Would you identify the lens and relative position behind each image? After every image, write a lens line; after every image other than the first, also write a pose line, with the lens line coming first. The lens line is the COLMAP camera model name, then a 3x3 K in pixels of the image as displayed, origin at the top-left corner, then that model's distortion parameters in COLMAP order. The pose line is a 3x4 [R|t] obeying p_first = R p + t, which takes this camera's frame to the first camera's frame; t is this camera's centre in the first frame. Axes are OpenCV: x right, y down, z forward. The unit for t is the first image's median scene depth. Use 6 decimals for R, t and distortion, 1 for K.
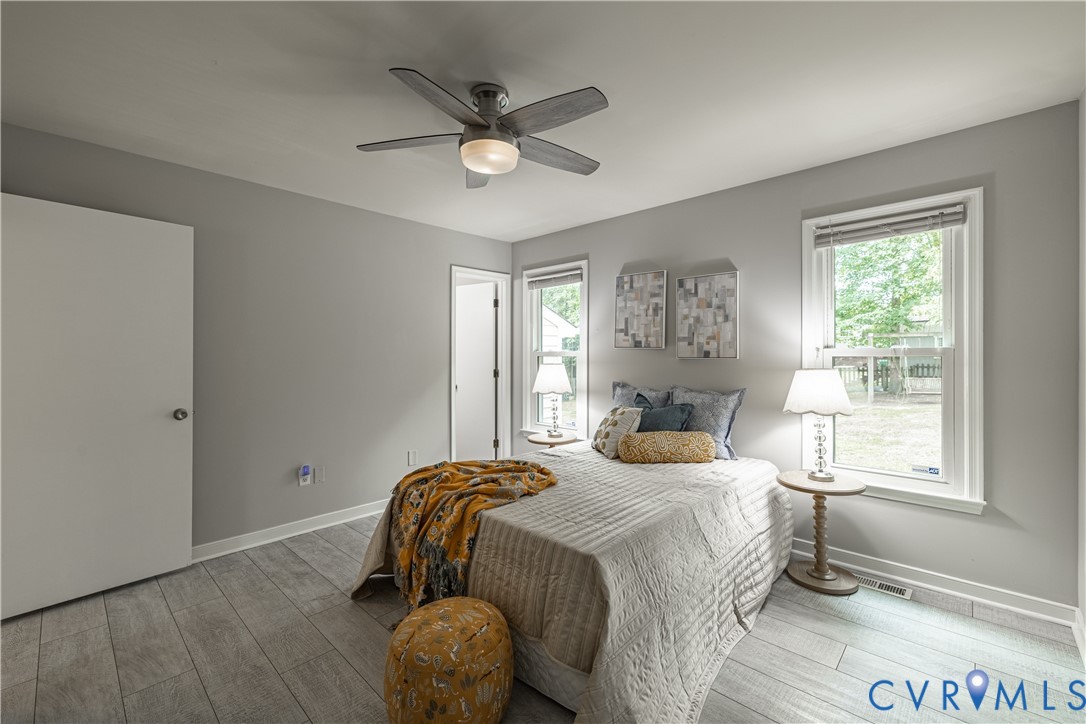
lens RADIAL K [[455.6, 0, 535.8], [0, 455.6, 356.9], [0, 0, 1]] dist [0.003237, -0.001641]
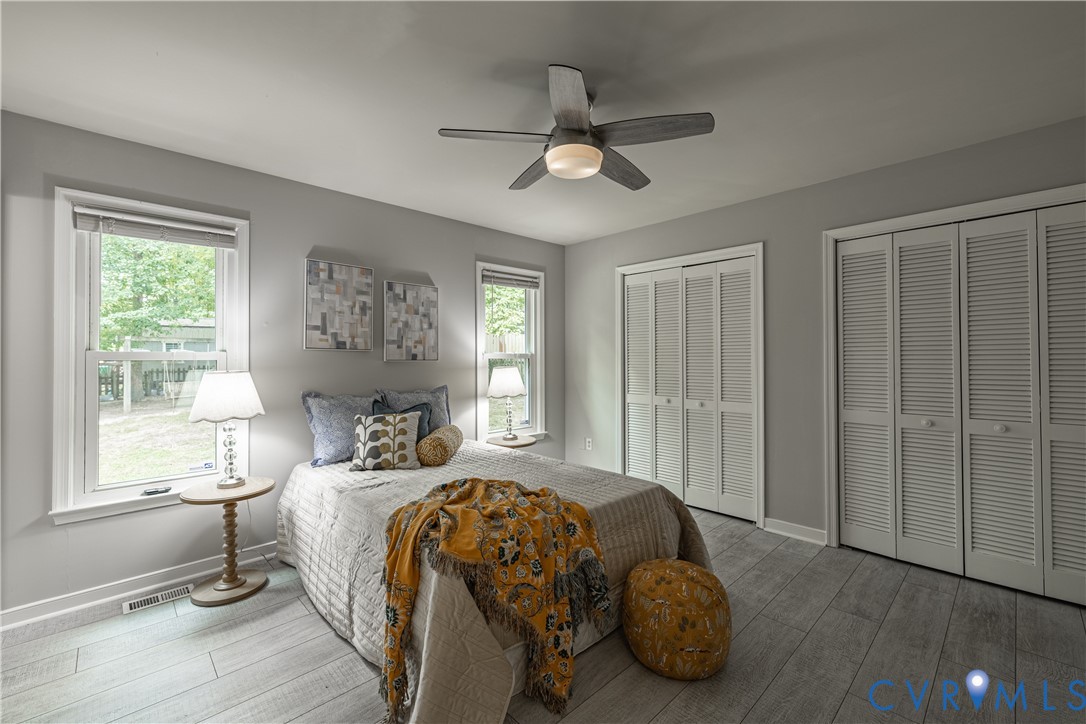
lens RADIAL K [[455.6, 0, 544.2], [0, 455.6, 356.0], [0, 0, 1]] dist [0.003237, -0.001641]
pose [[0.041665, 0.002520, 0.999128, -0.667642], [0.003720, 0.999989, -0.002677, -0.004032], [-0.999125, 0.003829, 0.041655, 0.617519]]
